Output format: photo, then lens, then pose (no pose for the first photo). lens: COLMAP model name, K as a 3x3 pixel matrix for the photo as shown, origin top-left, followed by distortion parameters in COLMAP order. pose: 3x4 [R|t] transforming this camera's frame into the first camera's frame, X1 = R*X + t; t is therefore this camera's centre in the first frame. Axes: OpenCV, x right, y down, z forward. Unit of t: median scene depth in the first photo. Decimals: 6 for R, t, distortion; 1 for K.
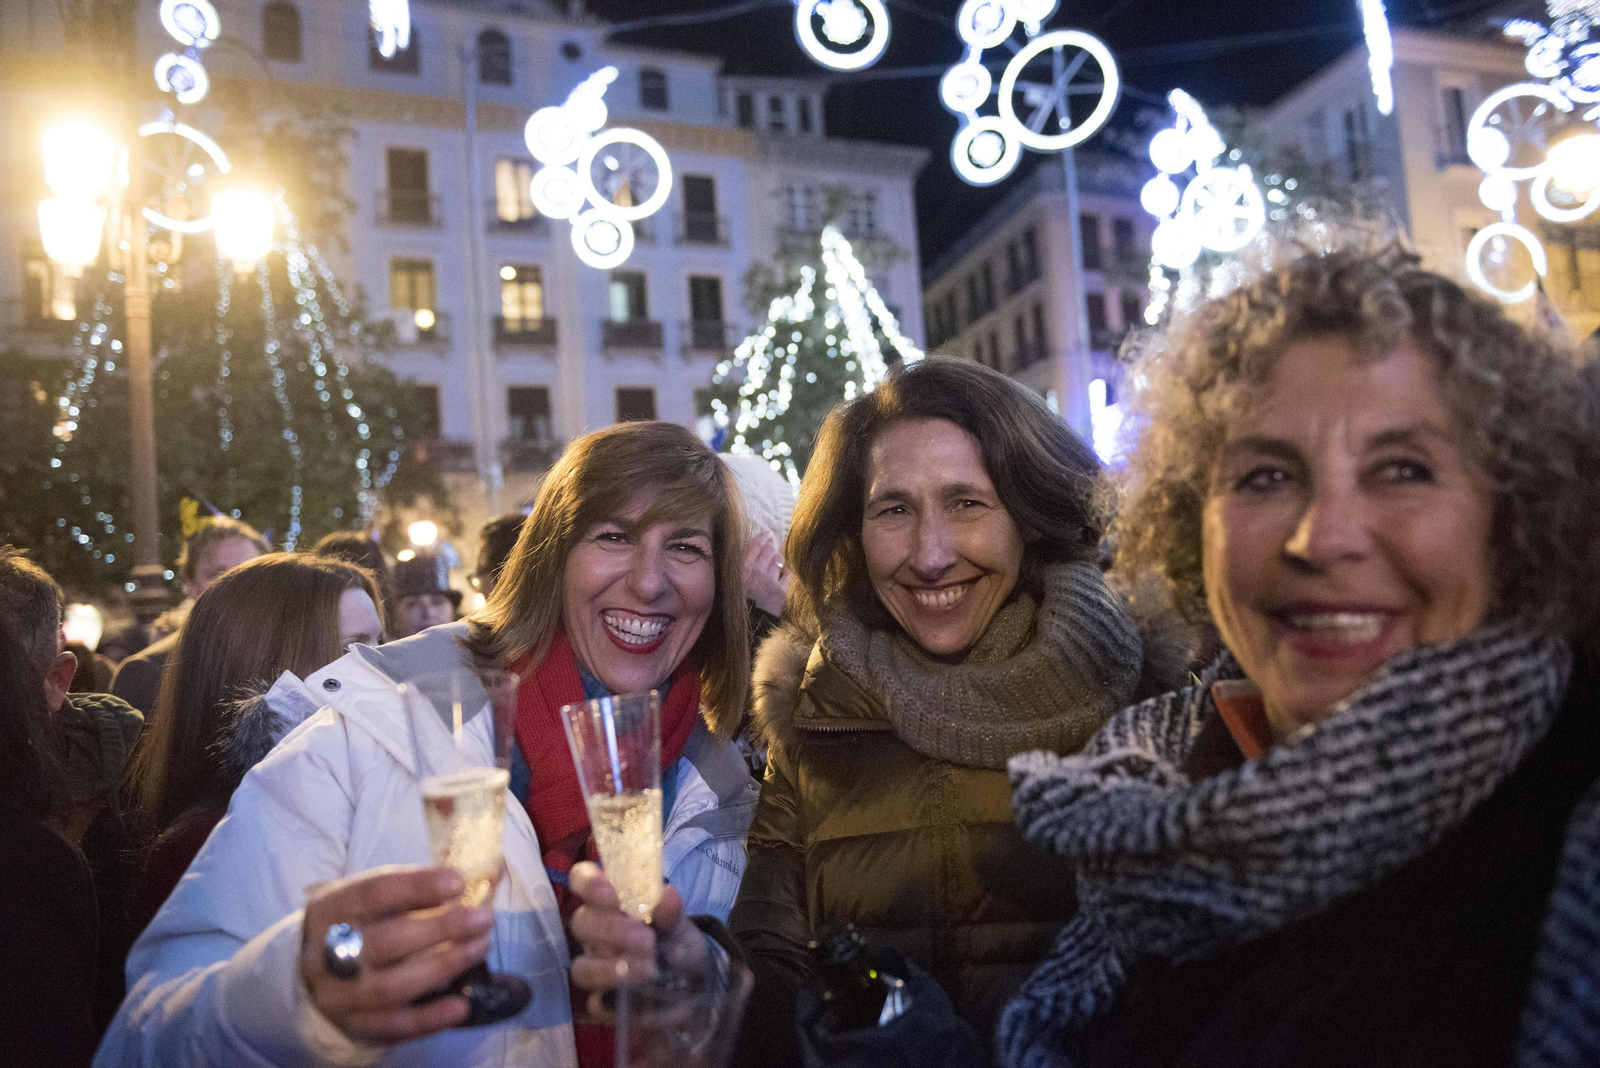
lens RADIAL K [[1112.9, 0, 803.1], [0, 1112.9, 545.6], [0, 0, 1]] dist [-0.030852, -0.017358]
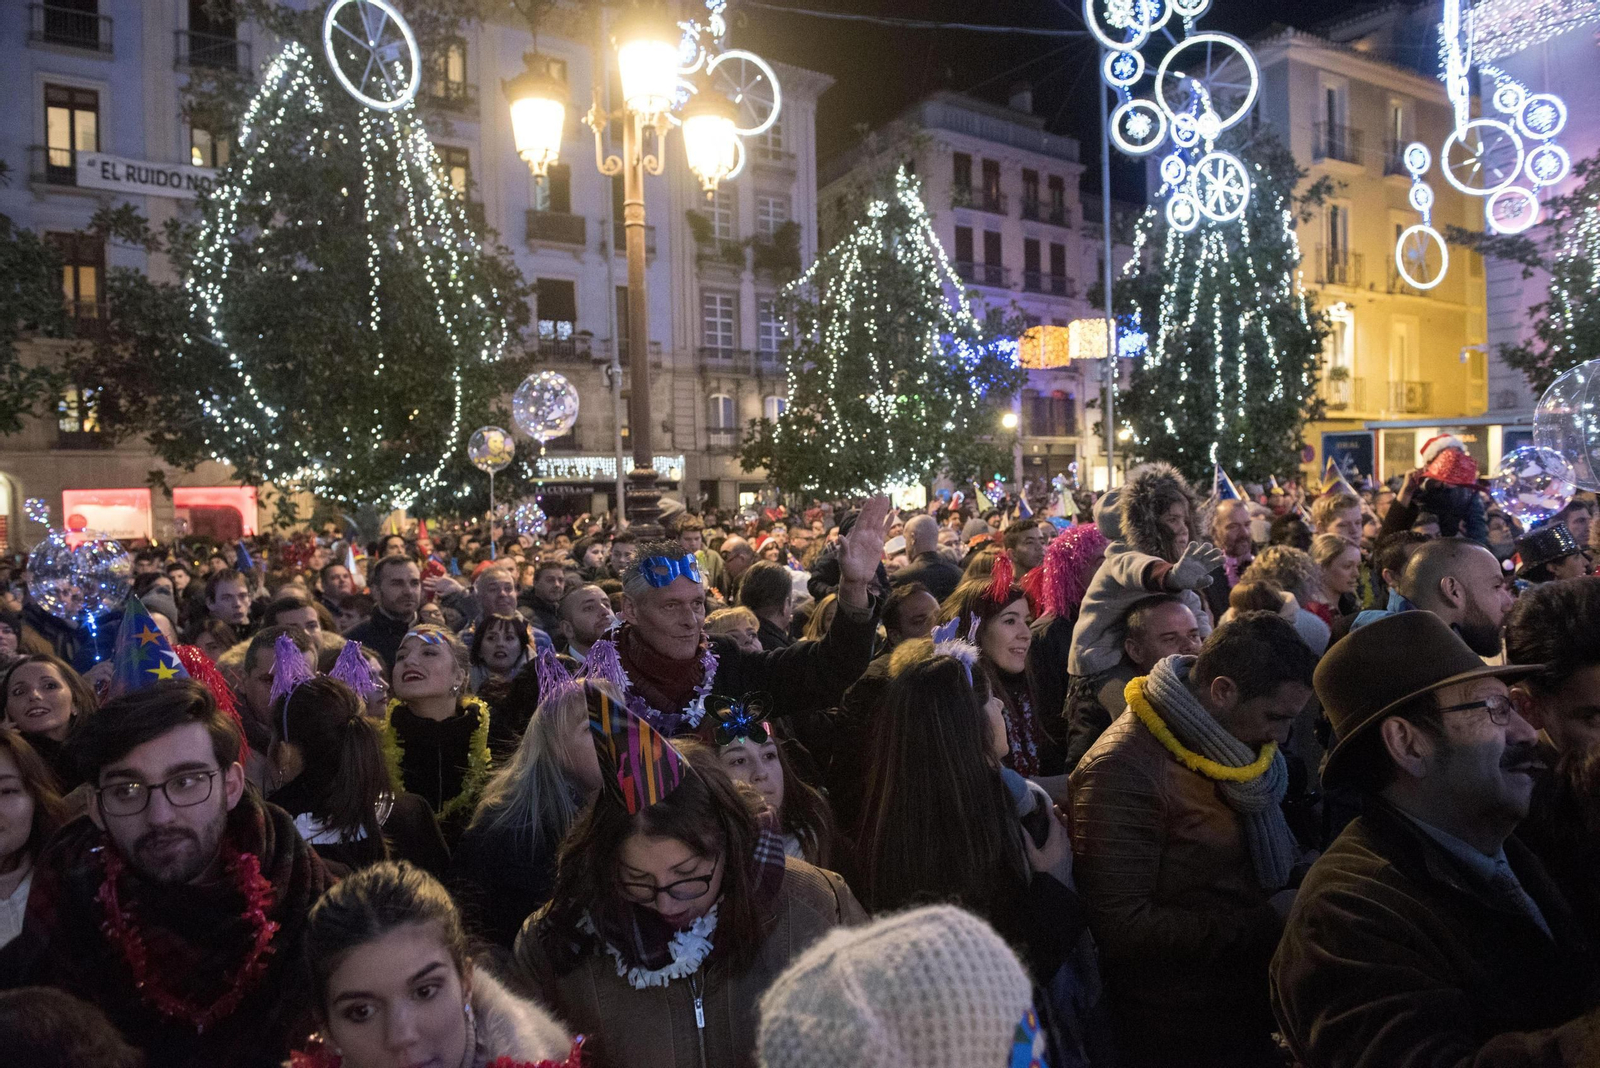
lens RADIAL K [[1112.9, 0, 803.1], [0, 1112.9, 545.6], [0, 0, 1]] dist [-0.030852, -0.017358]
pose [[0.967872, 0.033475, 0.249206, -0.318090], [-0.053906, 0.995679, 0.075617, 0.004569], [-0.245597, -0.086622, 0.965494, -0.038386]]
